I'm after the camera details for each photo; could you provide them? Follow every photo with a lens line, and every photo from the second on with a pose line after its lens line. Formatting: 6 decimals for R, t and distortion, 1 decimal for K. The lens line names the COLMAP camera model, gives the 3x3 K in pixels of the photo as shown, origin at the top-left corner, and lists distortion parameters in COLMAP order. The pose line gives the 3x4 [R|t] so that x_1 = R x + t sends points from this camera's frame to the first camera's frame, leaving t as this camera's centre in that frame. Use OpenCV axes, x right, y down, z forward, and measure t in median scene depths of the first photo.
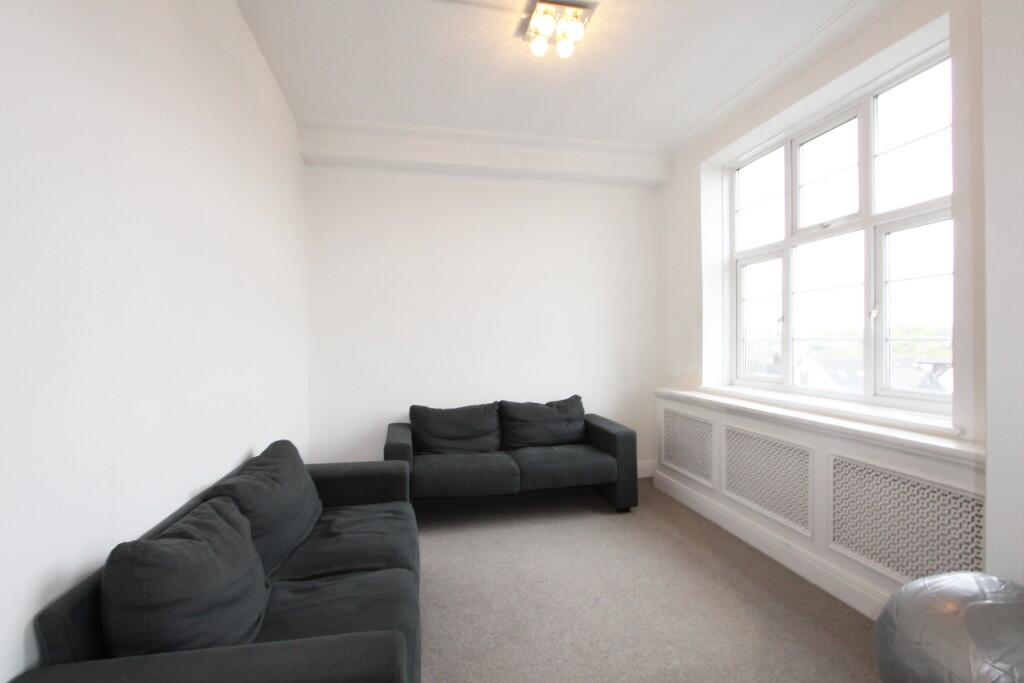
lens RADIAL K [[476.1, 0, 509.8], [0, 476.1, 344.4], [0, 0, 1]] dist [-0.002907, -0.000130]
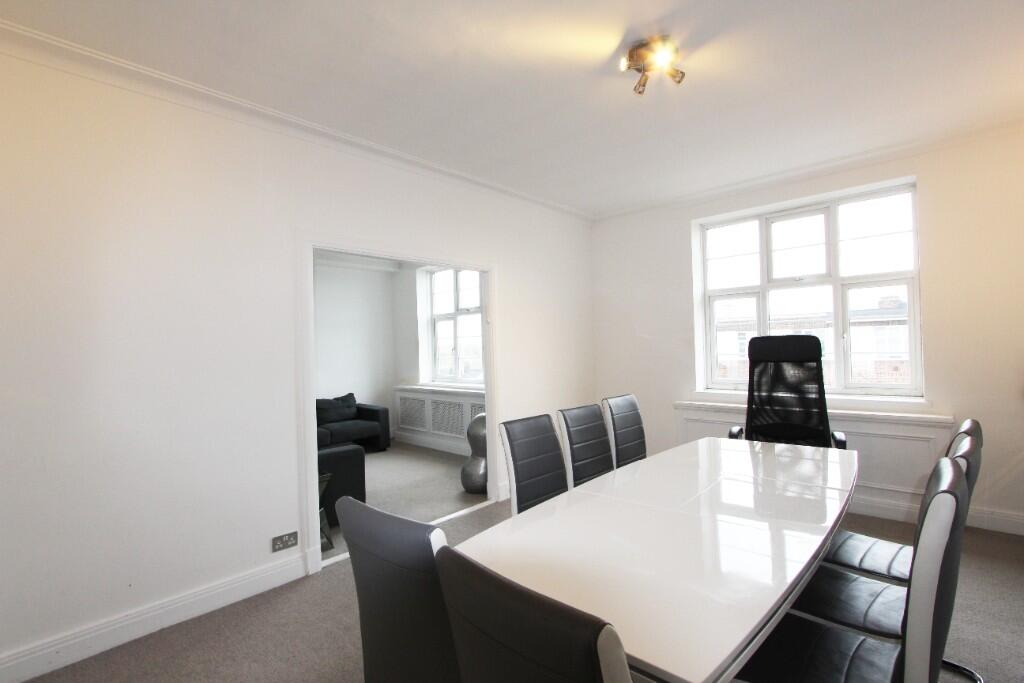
lens RADIAL K [[476.1, 0, 518.6], [0, 476.1, 340.1], [0, 0, 1]] dist [-0.002907, -0.000130]
pose [[0.818801, -0.014076, 0.573905, -0.394470], [0.029170, 0.999428, -0.017104, -0.041689], [-0.573336, 0.030745, 0.818743, -0.864993]]
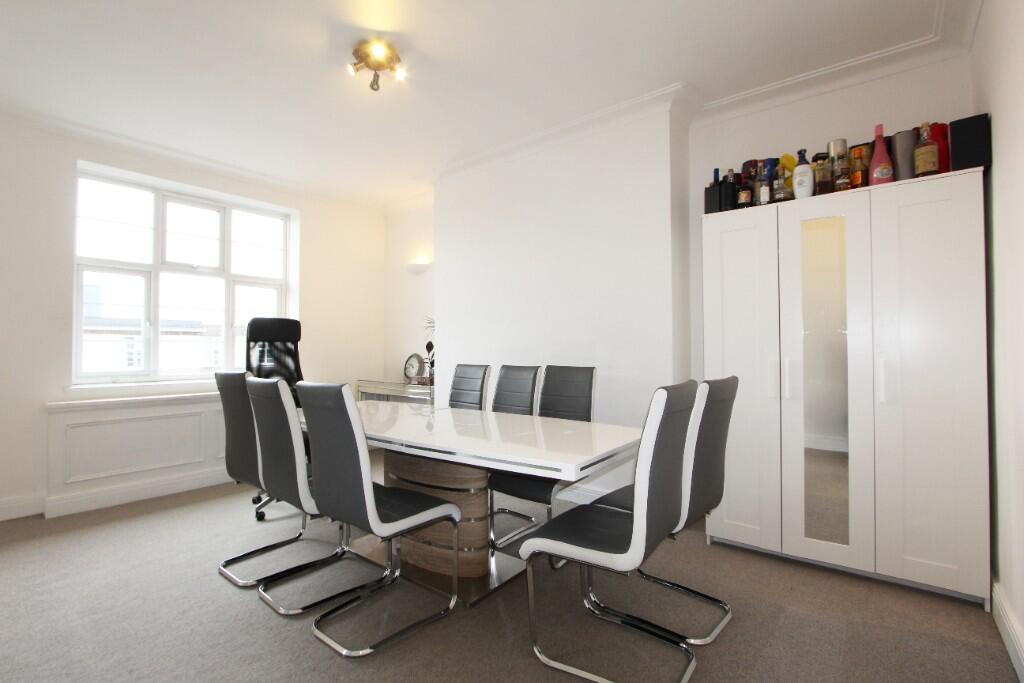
lens RADIAL K [[476.1, 0, 514.1], [0, 476.1, 341.4], [0, 0, 1]] dist [-0.002907, -0.000130]
pose [[-0.656313, -0.032365, 0.753795, -0.879834], [-0.025528, 0.999460, 0.020686, -0.063688], [-0.754057, -0.005667, -0.656784, 0.991697]]
